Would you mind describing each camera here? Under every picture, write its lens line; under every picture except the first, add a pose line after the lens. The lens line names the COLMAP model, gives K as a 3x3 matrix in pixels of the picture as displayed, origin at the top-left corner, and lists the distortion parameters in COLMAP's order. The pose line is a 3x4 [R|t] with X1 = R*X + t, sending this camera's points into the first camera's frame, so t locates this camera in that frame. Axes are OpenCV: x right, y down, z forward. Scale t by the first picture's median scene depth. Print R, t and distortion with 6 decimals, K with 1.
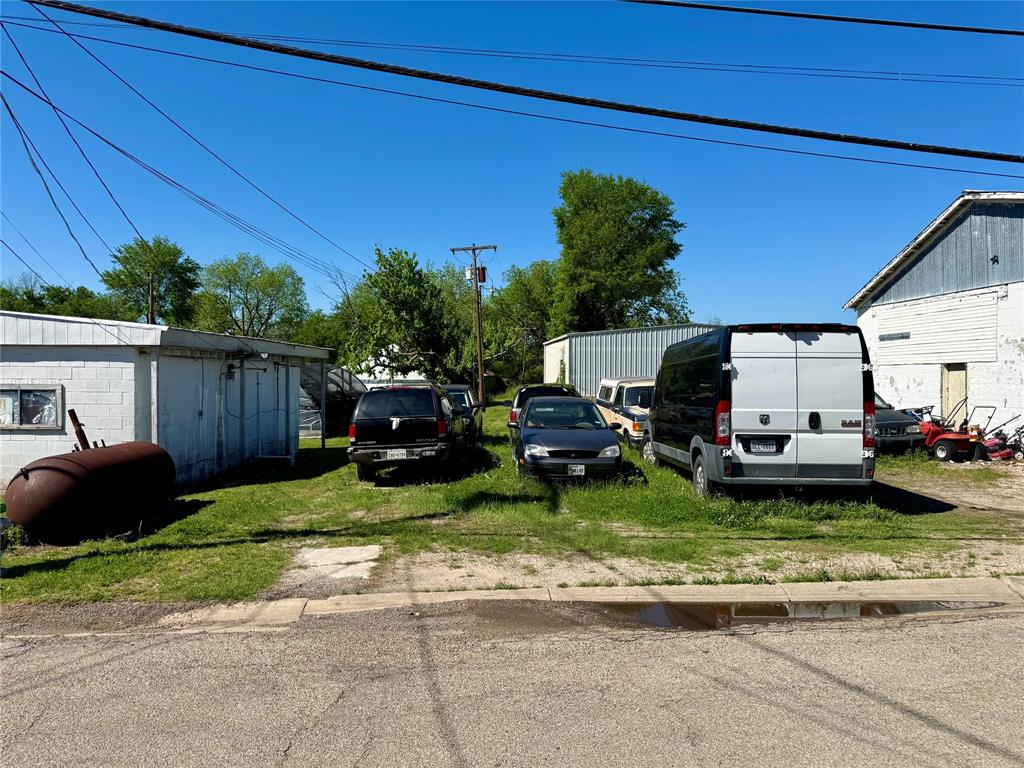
lens RADIAL K [[725.7, 0, 512.0], [0, 725.7, 384.0], [0, 0, 1]] dist [0.072832, -0.086801]
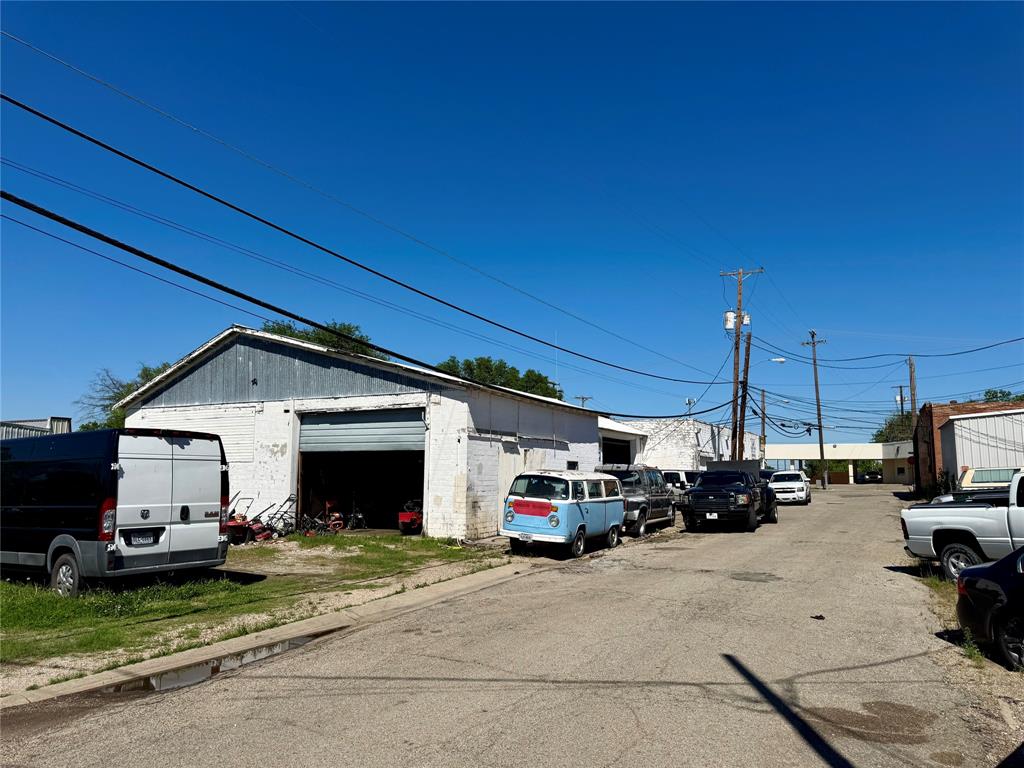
lens RADIAL K [[745.6, 0, 512.0], [0, 745.6, 384.0], [0, 0, 1]] dist [0.080102, -0.100854]
pose [[0.519811, 0.103112, 0.848036, -0.365557], [0.003352, 0.992435, -0.122724, -0.005544], [-0.854275, 0.066636, 0.515533, -0.091956]]
